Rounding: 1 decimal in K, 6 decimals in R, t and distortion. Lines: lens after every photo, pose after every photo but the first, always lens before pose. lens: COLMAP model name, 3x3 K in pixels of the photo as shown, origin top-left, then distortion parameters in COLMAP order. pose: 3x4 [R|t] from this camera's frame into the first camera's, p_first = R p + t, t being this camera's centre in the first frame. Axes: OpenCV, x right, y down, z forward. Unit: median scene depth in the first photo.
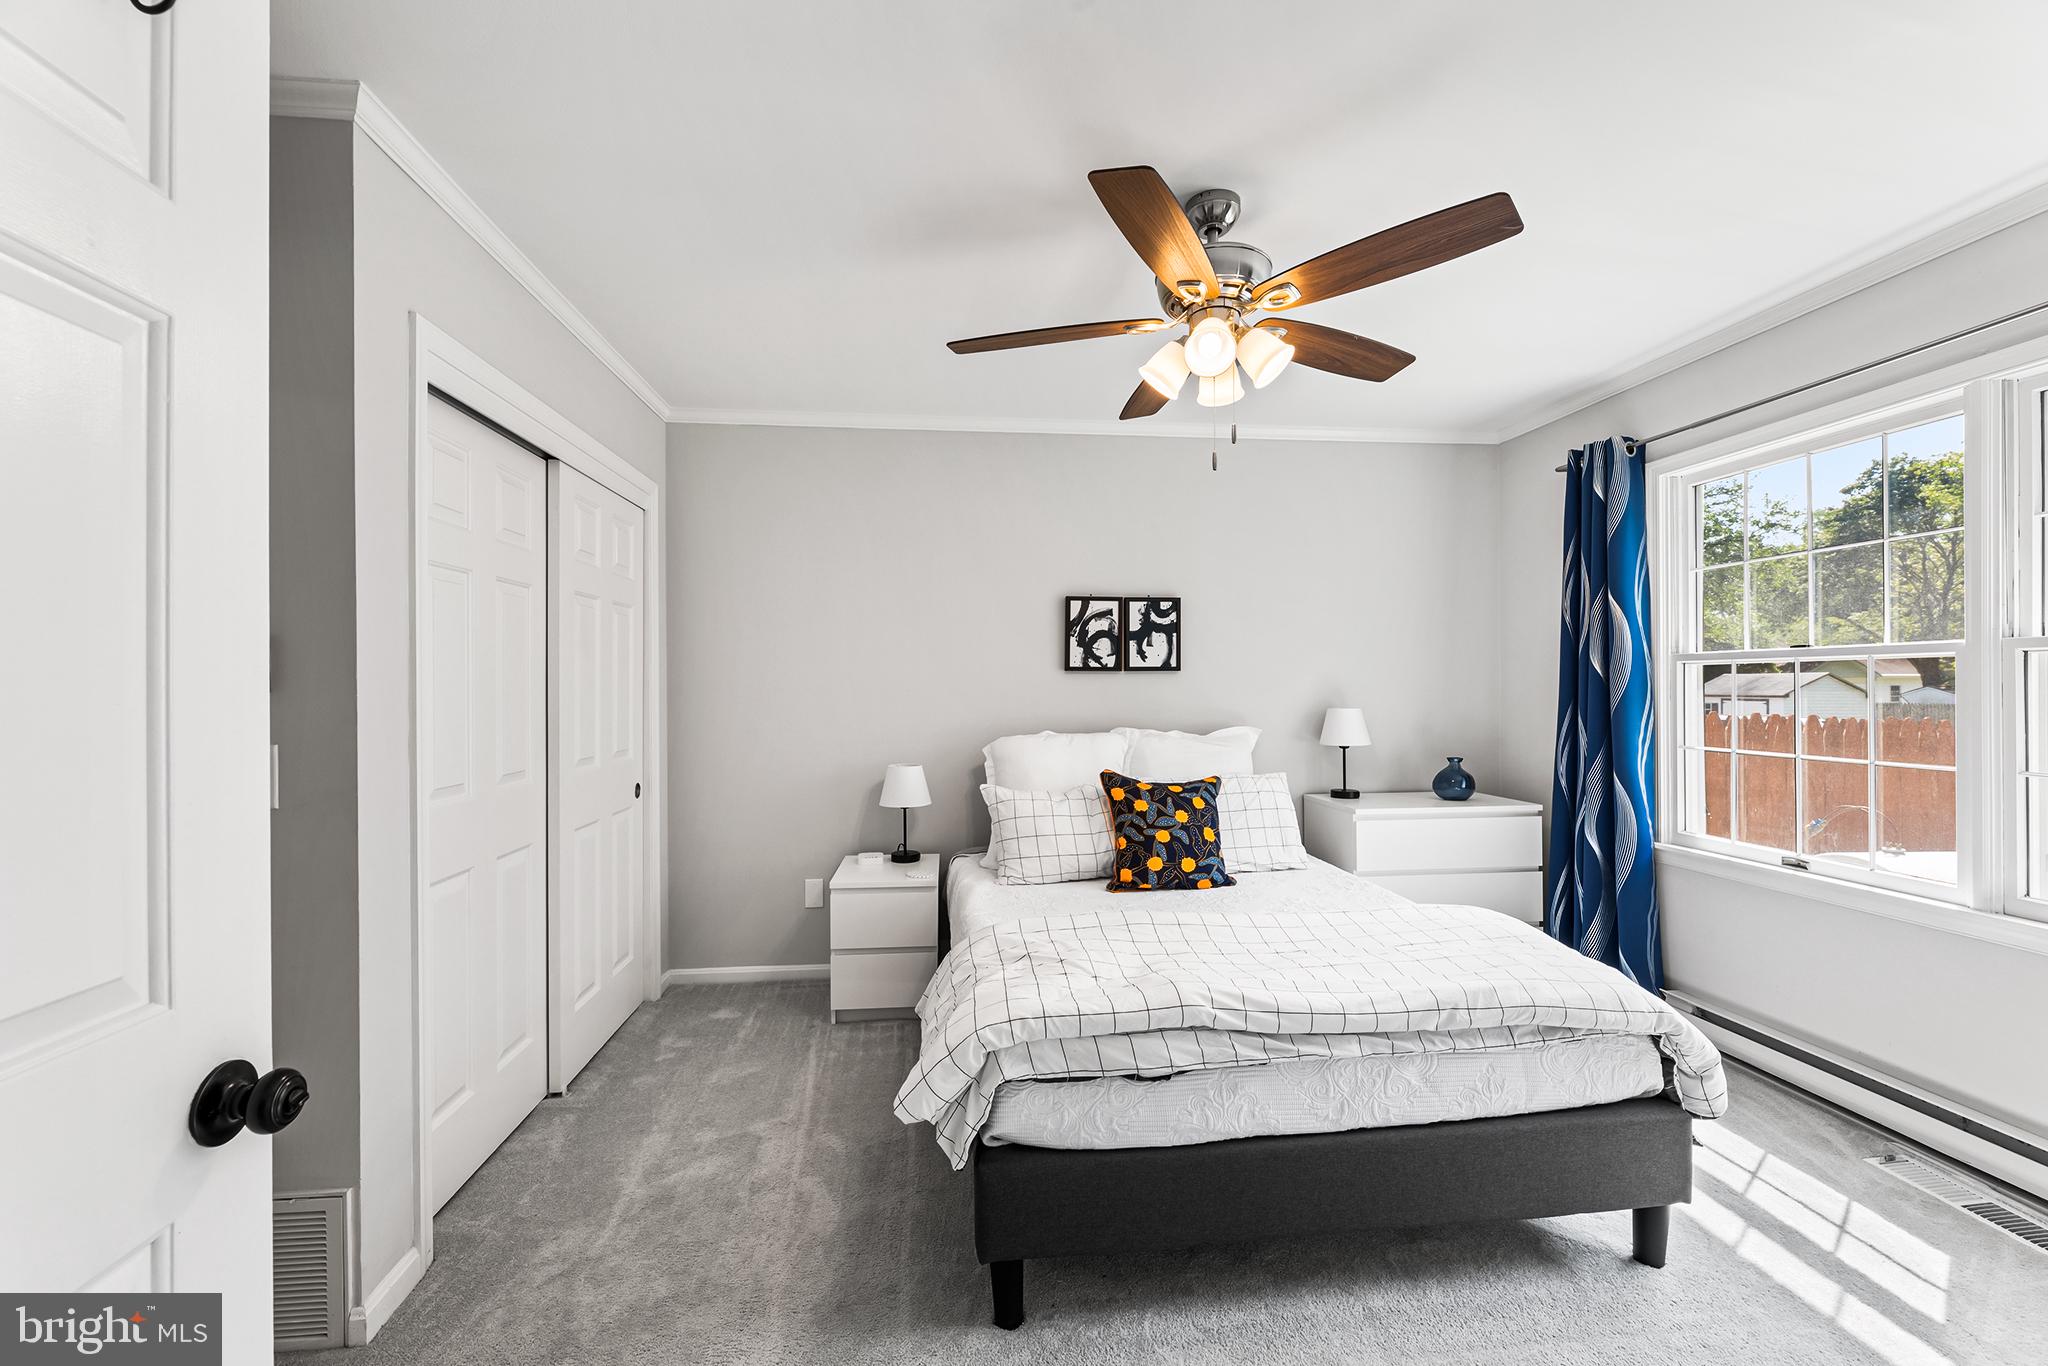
lens RADIAL K [[835.1, 0, 1031.3], [0, 835.1, 692.0], [0, 0, 1]] dist [0.001512, -0.001128]
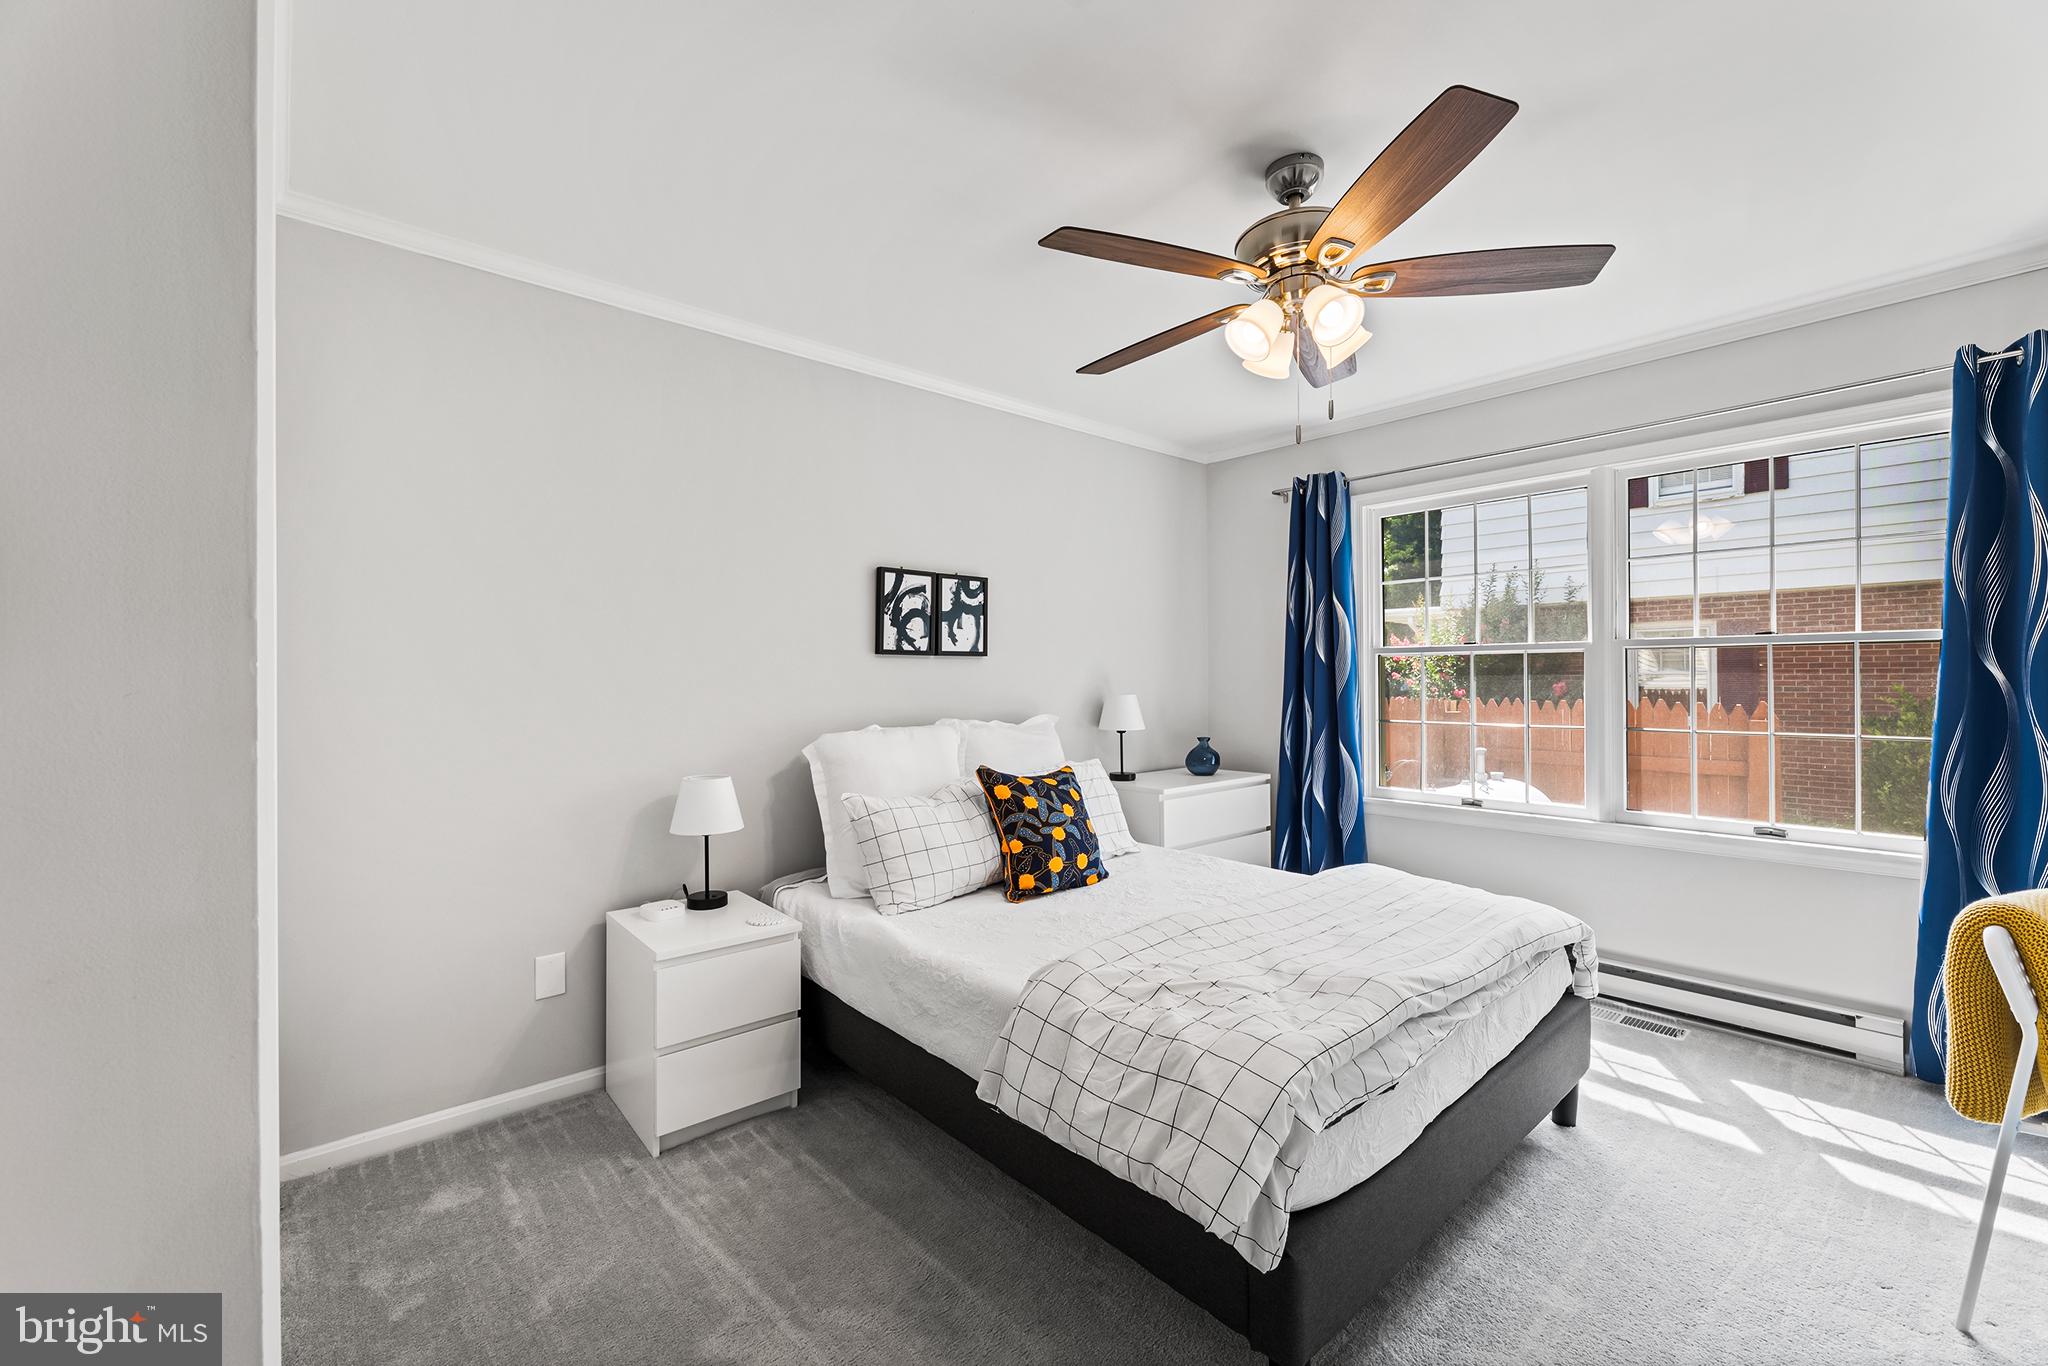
lens RADIAL K [[835.1, 0, 1033.4], [0, 835.1, 678.9], [0, 0, 1]] dist [0.001512, -0.001128]
pose [[0.817574, 0.000399, 0.575823, -0.366866], [0.004869, 0.999959, -0.007605, 0.008366], [-0.575803, 0.009021, 0.817539, 0.241904]]
